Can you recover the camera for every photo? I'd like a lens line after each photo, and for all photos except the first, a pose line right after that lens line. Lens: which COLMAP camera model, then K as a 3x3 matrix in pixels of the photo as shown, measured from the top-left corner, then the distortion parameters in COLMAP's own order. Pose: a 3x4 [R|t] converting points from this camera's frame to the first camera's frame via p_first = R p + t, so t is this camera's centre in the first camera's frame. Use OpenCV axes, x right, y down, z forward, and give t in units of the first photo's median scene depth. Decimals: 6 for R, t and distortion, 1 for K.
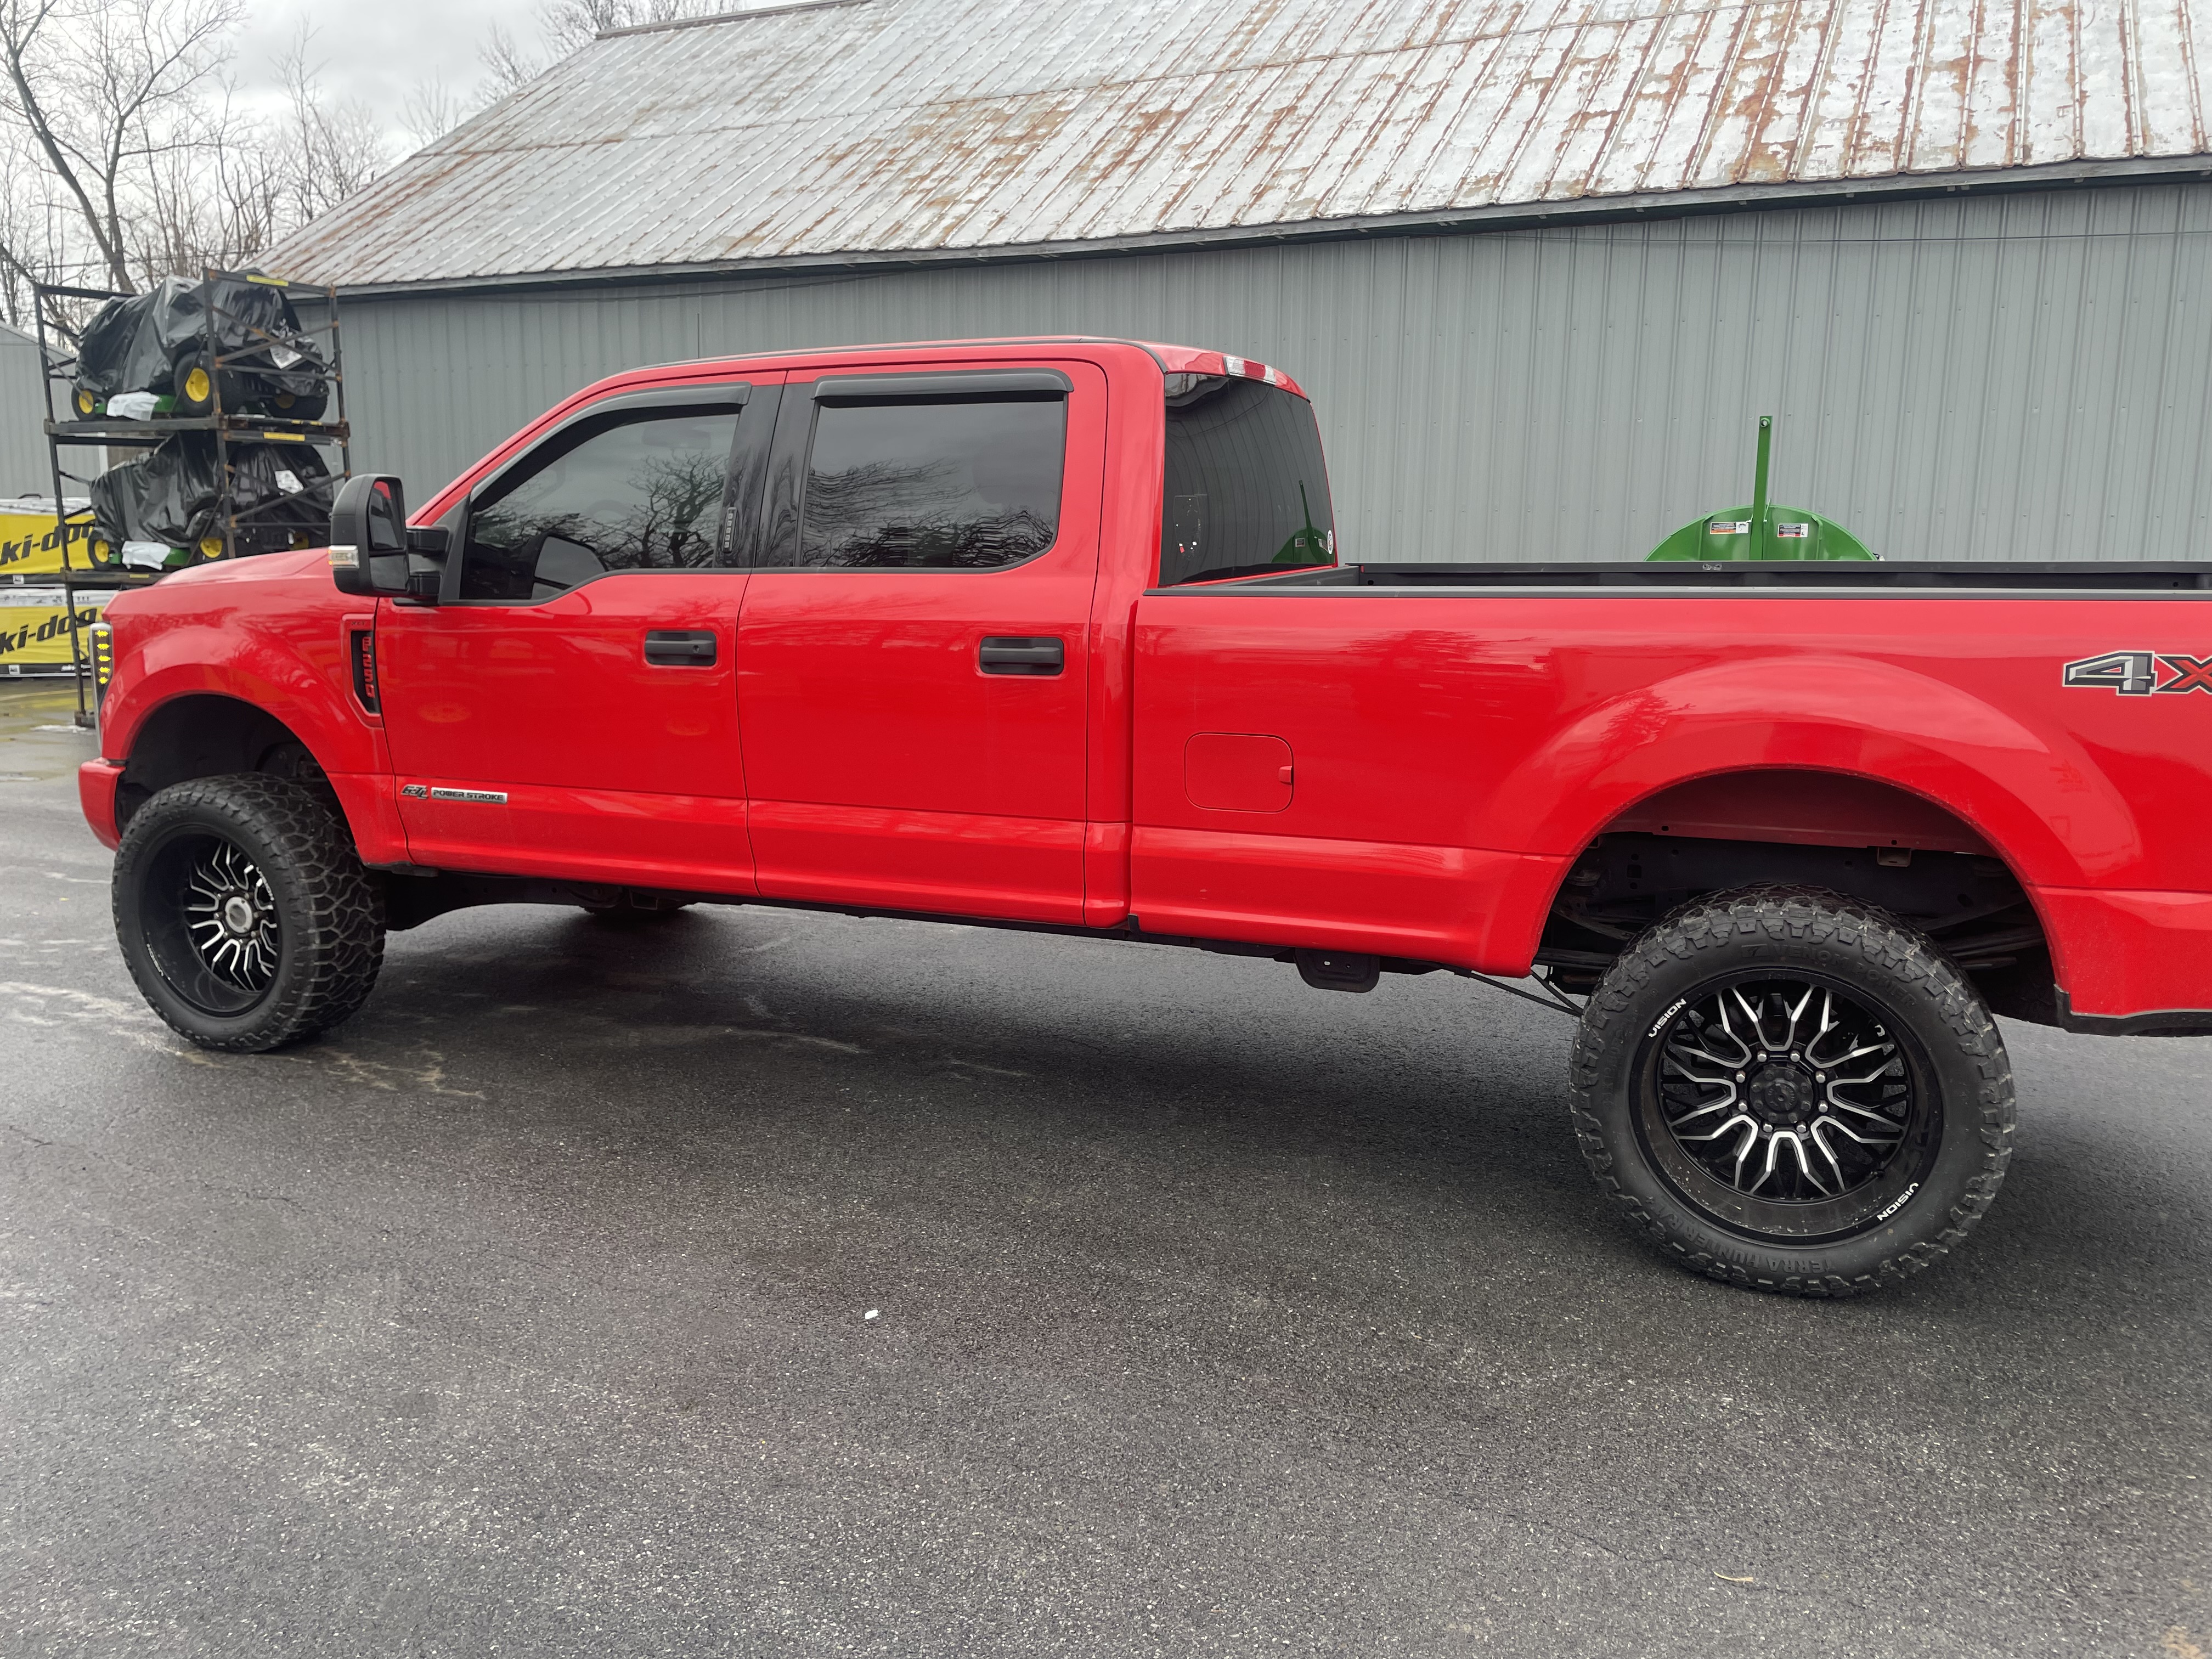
lens RADIAL K [[1705.6, 0, 1113.1], [0, 1705.6, 775.9], [0, 0, 1]] dist [0.086248, -0.112882]
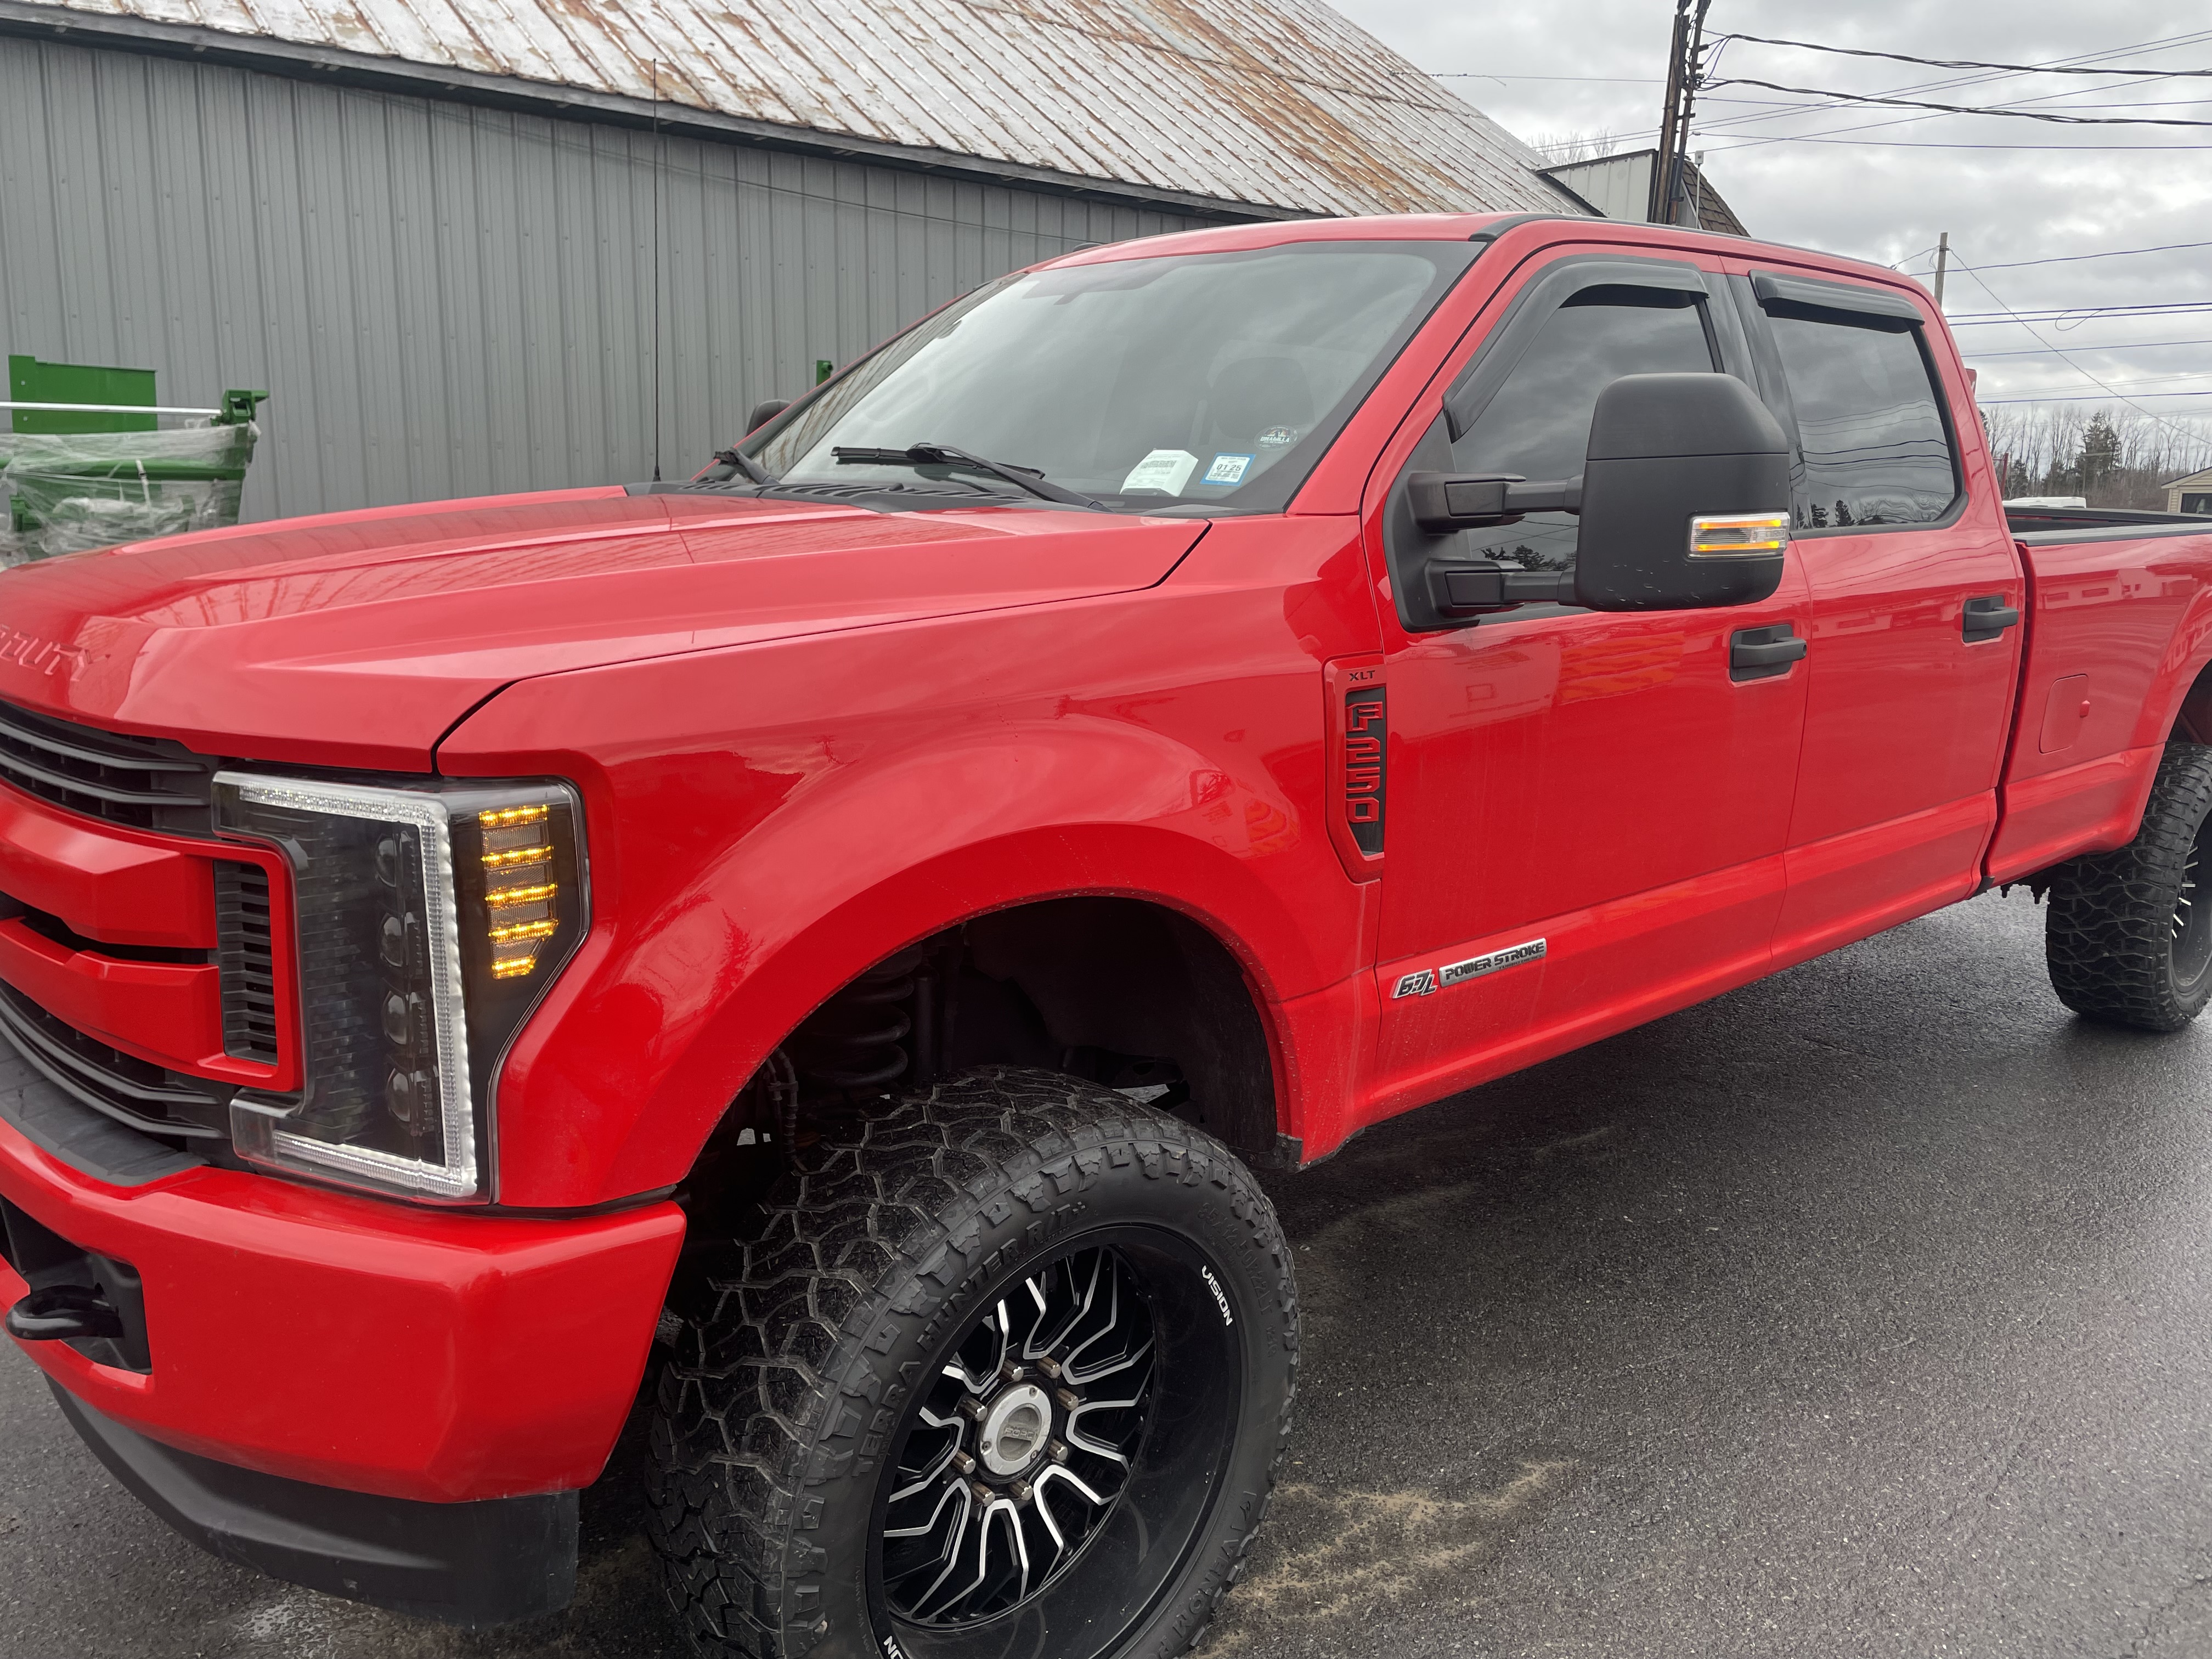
lens RADIAL K [[1697.4, 0, 1095.2], [0, 1697.4, 785.1], [0, 0, 1]] dist [0.082903, -0.105667]
pose [[0.422670, -0.158501, 0.892316, -0.855963], [0.123531, 0.985474, 0.116534, -0.116578], [-0.897825, 0.060973, 0.436110, 0.822921]]
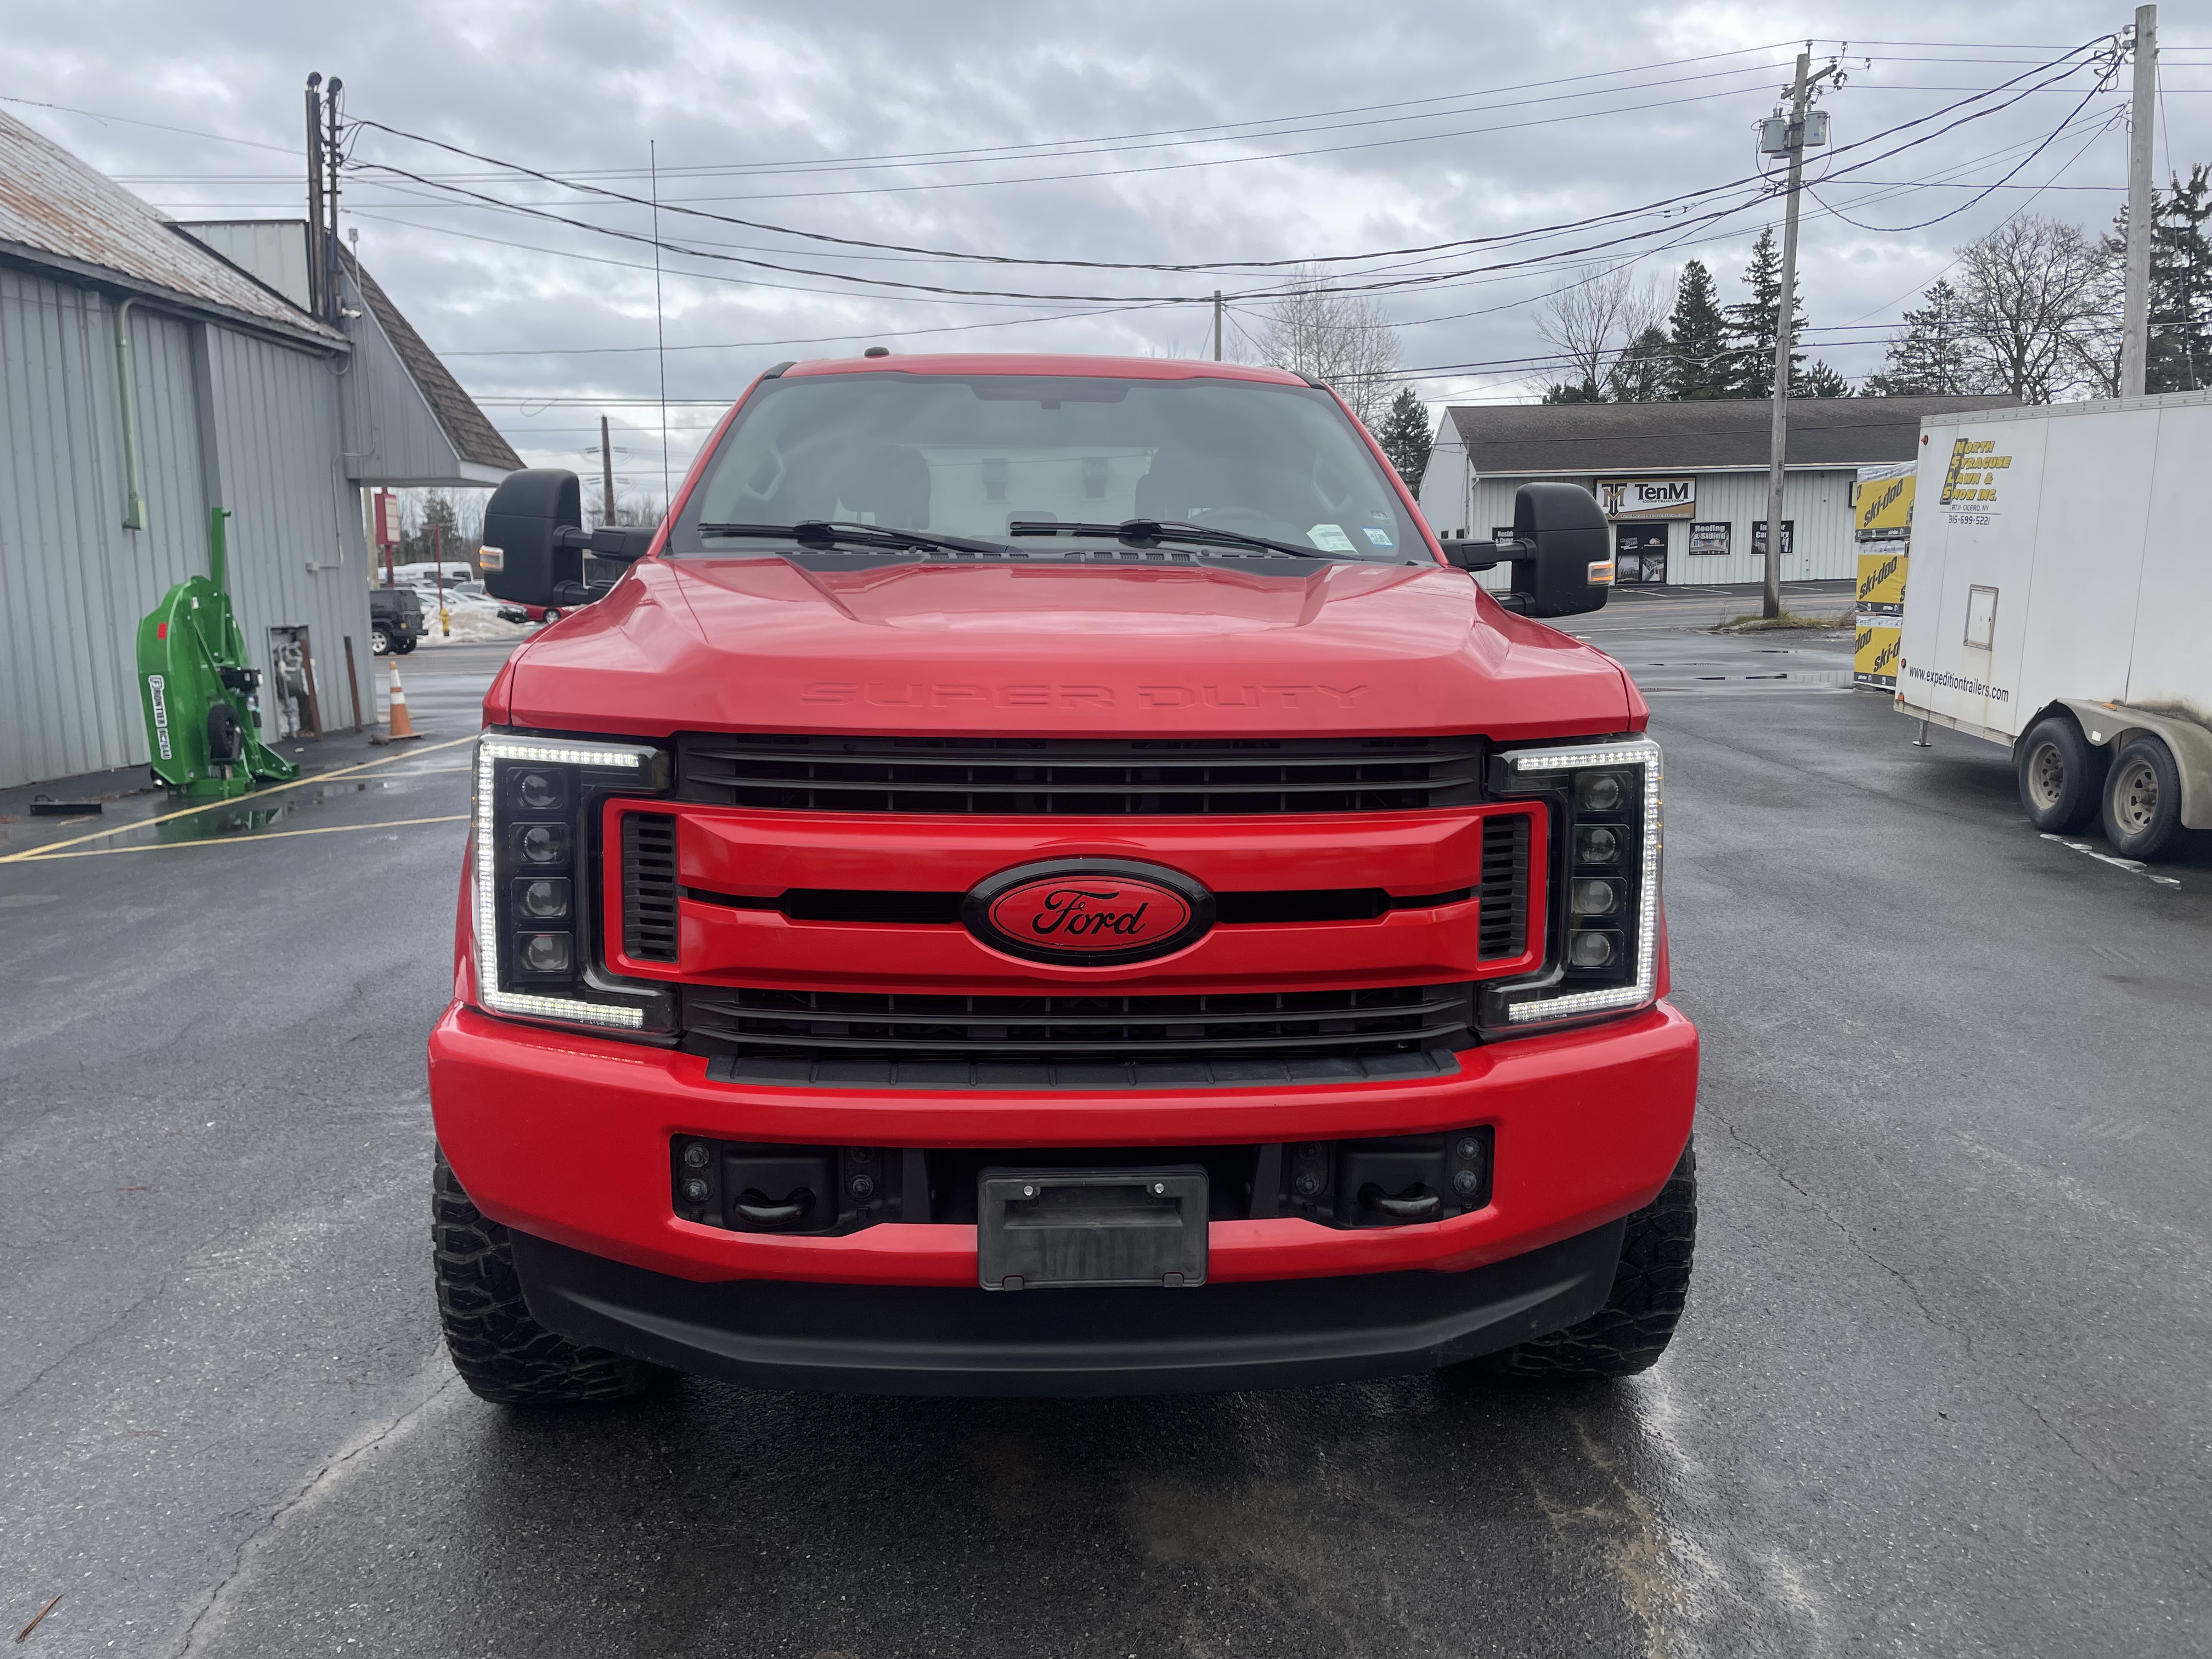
lens RADIAL K [[1705.6, 0, 1113.1], [0, 1705.6, 775.9], [0, 0, 1]] dist [0.086248, -0.112882]
pose [[-0.457699, -0.116208, 0.881480, -1.000681], [0.131784, 0.971604, 0.196517, -0.203952], [-0.879286, 0.206110, -0.429388, 1.431184]]
